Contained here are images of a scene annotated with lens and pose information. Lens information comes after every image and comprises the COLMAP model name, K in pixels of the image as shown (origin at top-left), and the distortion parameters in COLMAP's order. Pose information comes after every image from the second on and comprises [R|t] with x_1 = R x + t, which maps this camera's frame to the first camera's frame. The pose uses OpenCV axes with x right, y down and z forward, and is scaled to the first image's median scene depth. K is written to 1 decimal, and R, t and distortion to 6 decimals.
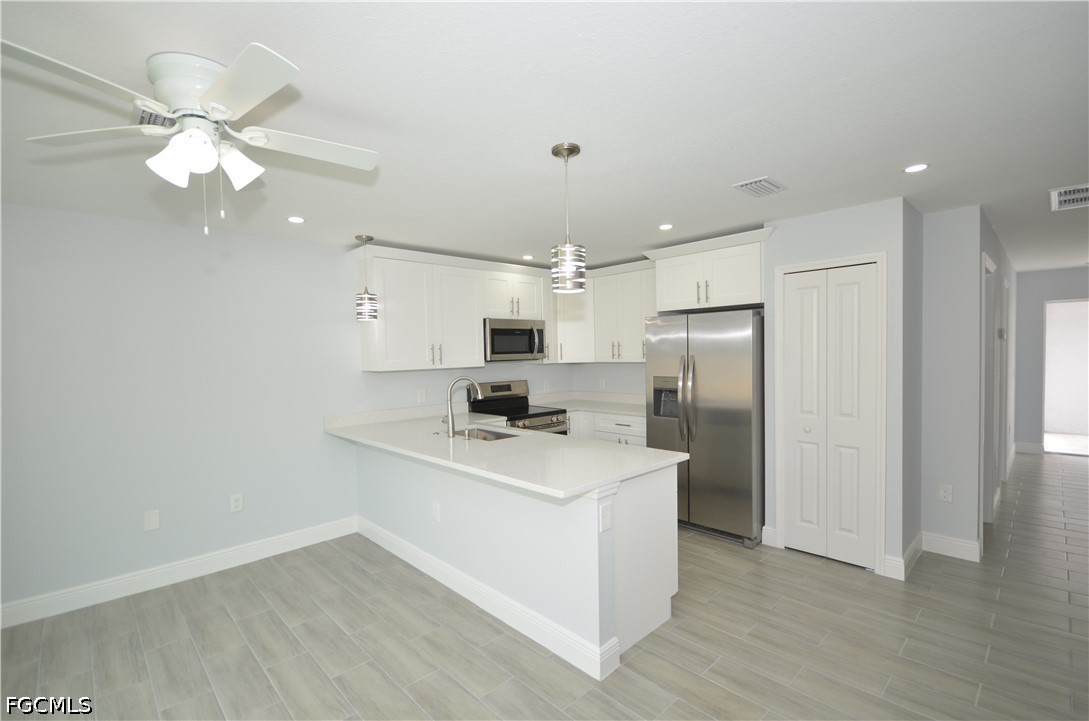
lens RADIAL K [[488.0, 0, 541.1], [0, 488.0, 366.8], [0, 0, 1]] dist [0.000296, -0.000217]
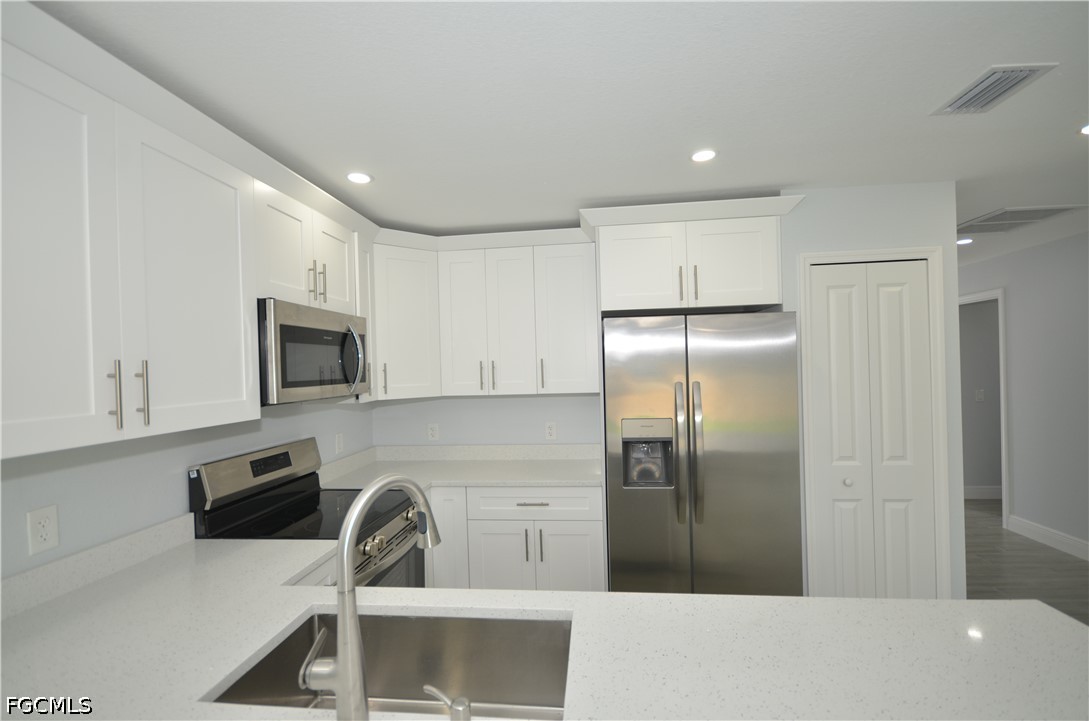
lens RADIAL K [[488.0, 0, 541.1], [0, 488.0, 366.8], [0, 0, 1]] dist [0.000296, -0.000217]
pose [[0.764497, 0.001565, 0.644625, -0.224427], [0.030523, 0.998788, -0.038623, -0.023594], [-0.643904, 0.049203, 0.763522, 0.623650]]
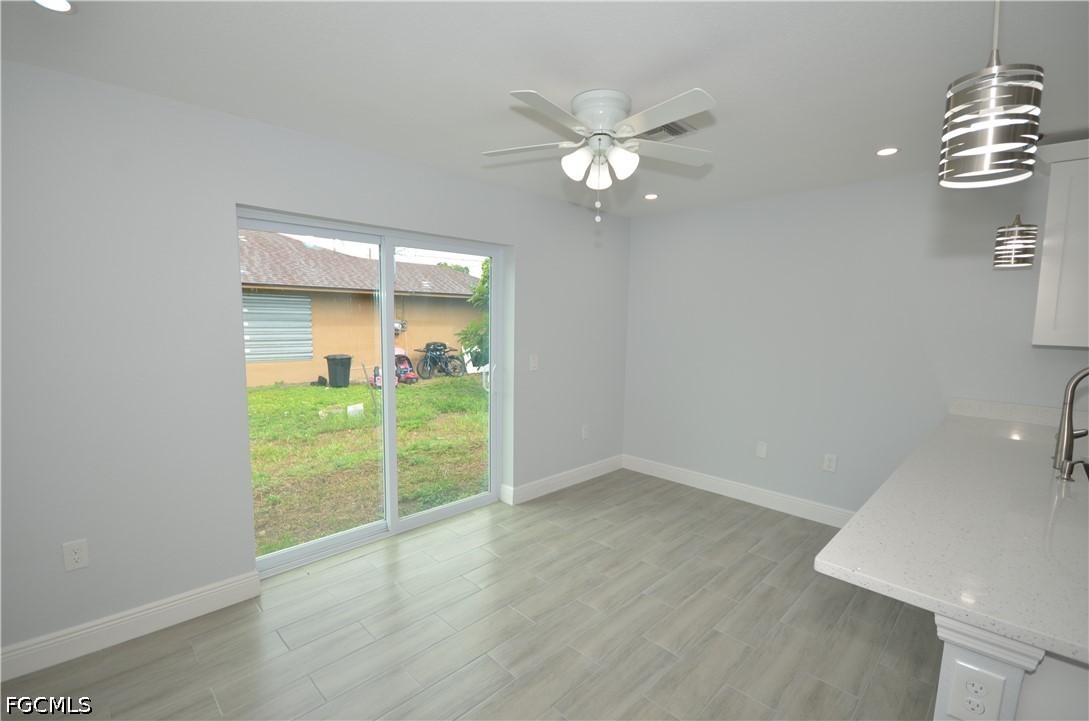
lens RADIAL K [[488.0, 0, 541.1], [0, 488.0, 366.8], [0, 0, 1]] dist [0.000296, -0.000217]
pose [[0.023845, 0.126089, -0.991732, 0.283314], [-0.044979, 0.991145, 0.124933, -0.012499], [0.998703, 0.041628, 0.029305, 0.319908]]
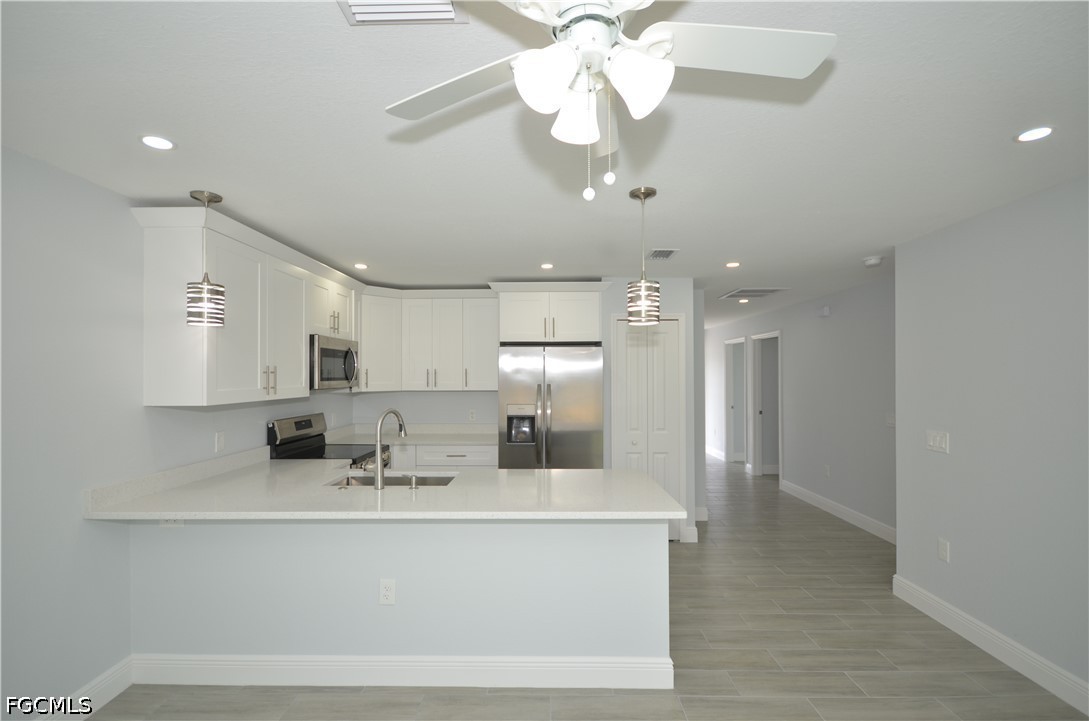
lens RADIAL K [[488.0, 0, 541.1], [0, 488.0, 366.8], [0, 0, 1]] dist [0.000296, -0.000217]
pose [[0.697045, 0.032333, 0.716298, -0.469058], [0.008232, 0.998556, -0.053086, -0.004264], [-0.716980, 0.042900, 0.695772, 0.232595]]
